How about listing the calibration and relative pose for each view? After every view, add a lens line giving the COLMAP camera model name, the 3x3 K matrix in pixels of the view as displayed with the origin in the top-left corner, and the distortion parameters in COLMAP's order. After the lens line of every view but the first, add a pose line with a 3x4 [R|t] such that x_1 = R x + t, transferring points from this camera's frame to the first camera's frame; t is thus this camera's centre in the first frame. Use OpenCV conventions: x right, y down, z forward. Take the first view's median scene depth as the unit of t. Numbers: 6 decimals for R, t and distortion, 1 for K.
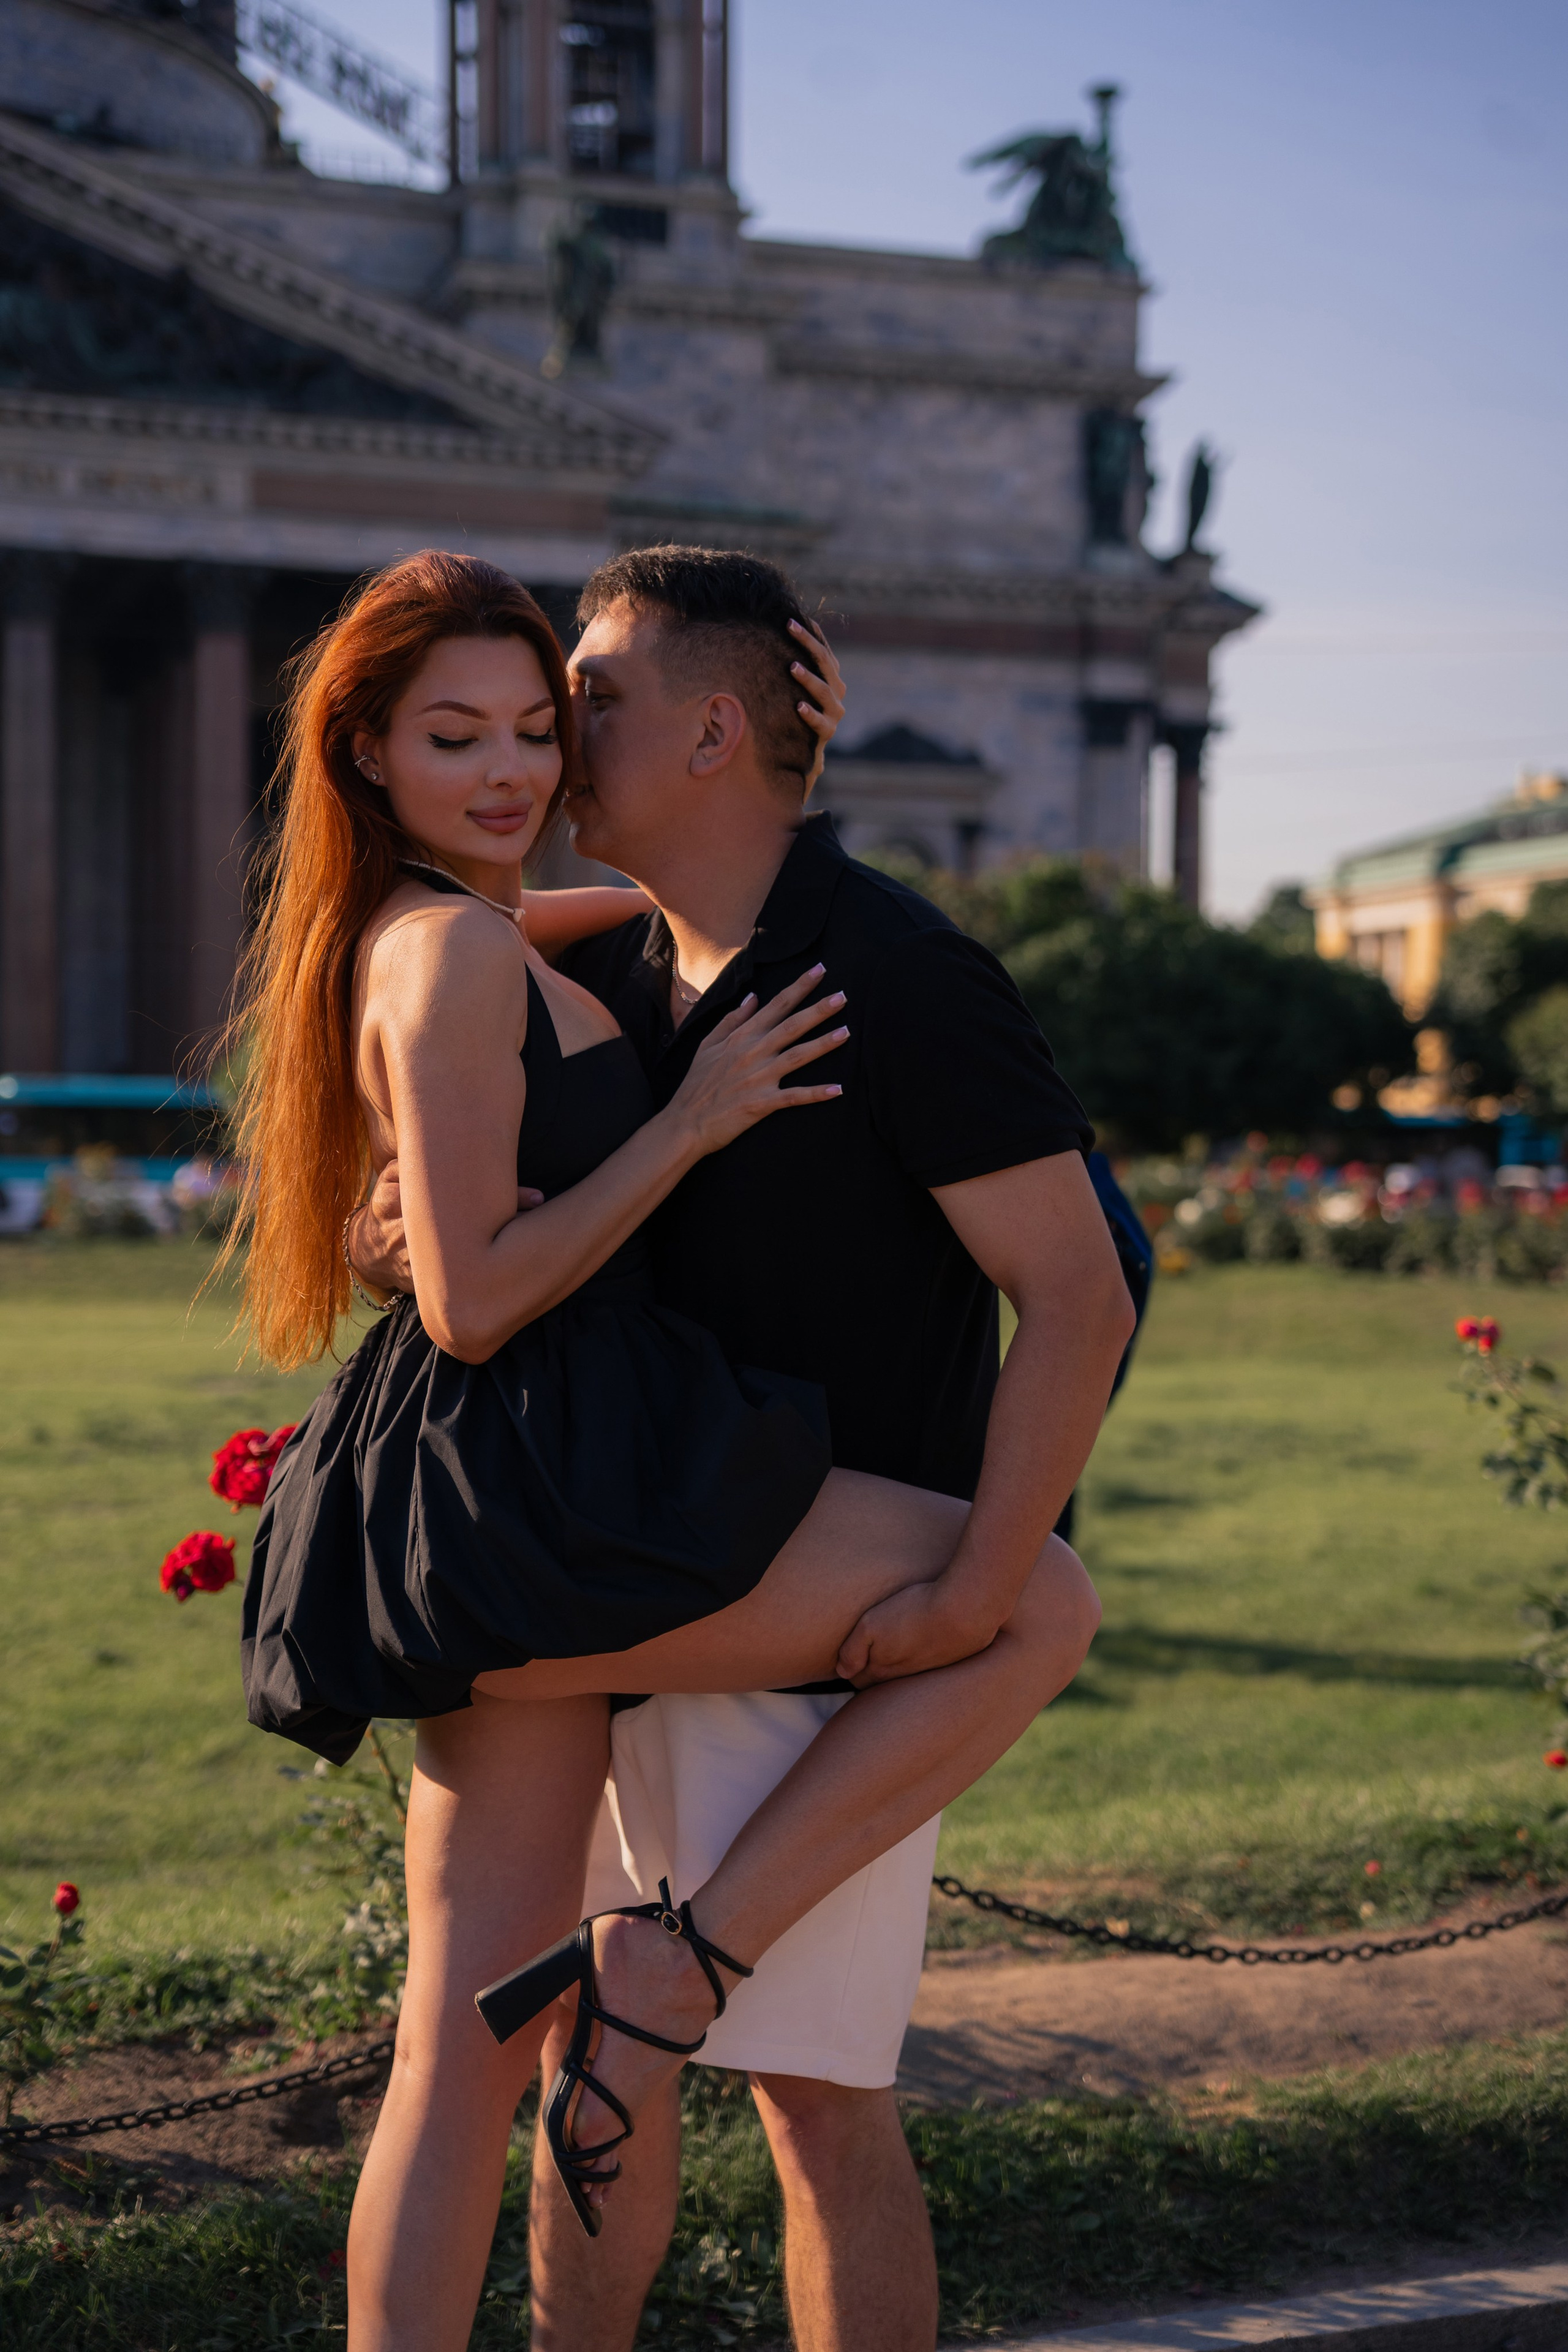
lens RADIAL K [[3791.3, 0, 784.0], [0, 3791.3, 1176.0], [0, 0, 1]] dist [0.266850, 0.172408]
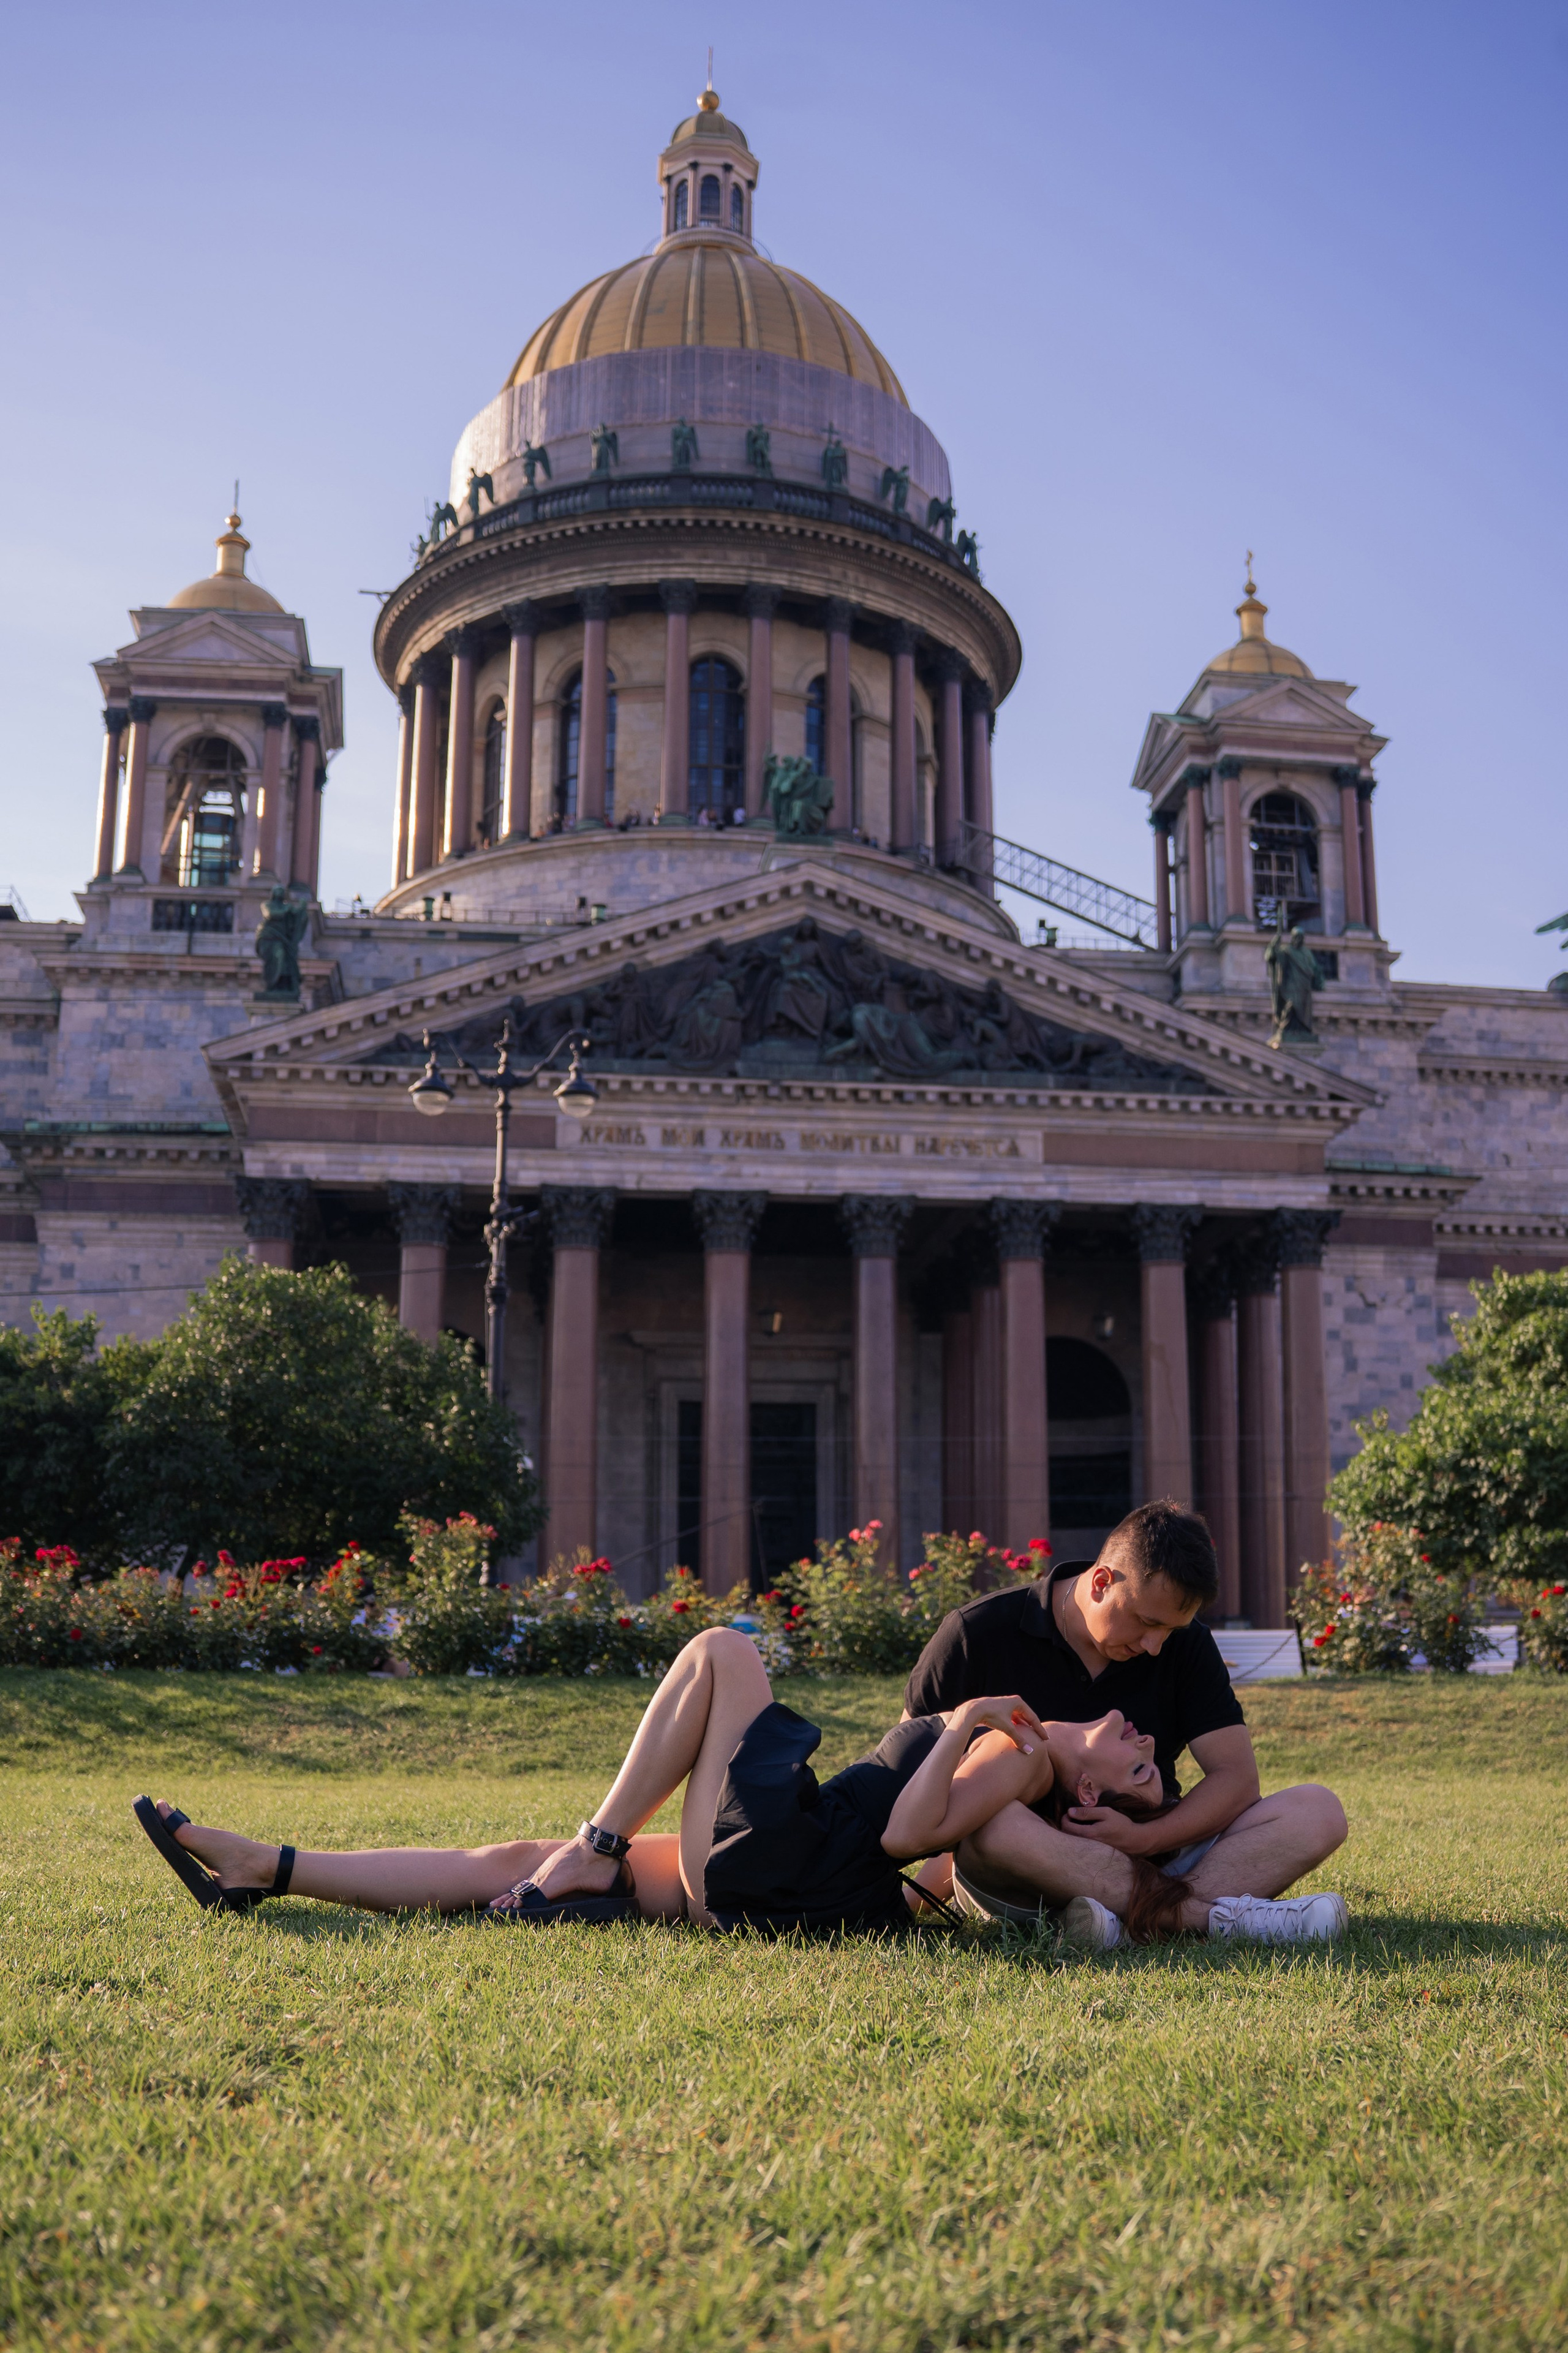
lens RADIAL K [[2447.2, 0, 848.3], [0, 2447.2, 1375.2], [0, 0, 1]] dist [-0.210944, 0.223833]
pose [[0.985211, -0.035851, -0.167551, -0.070020], [0.011642, 0.989612, -0.143294, 0.009536], [0.170948, 0.139225, 0.975394, 0.215906]]
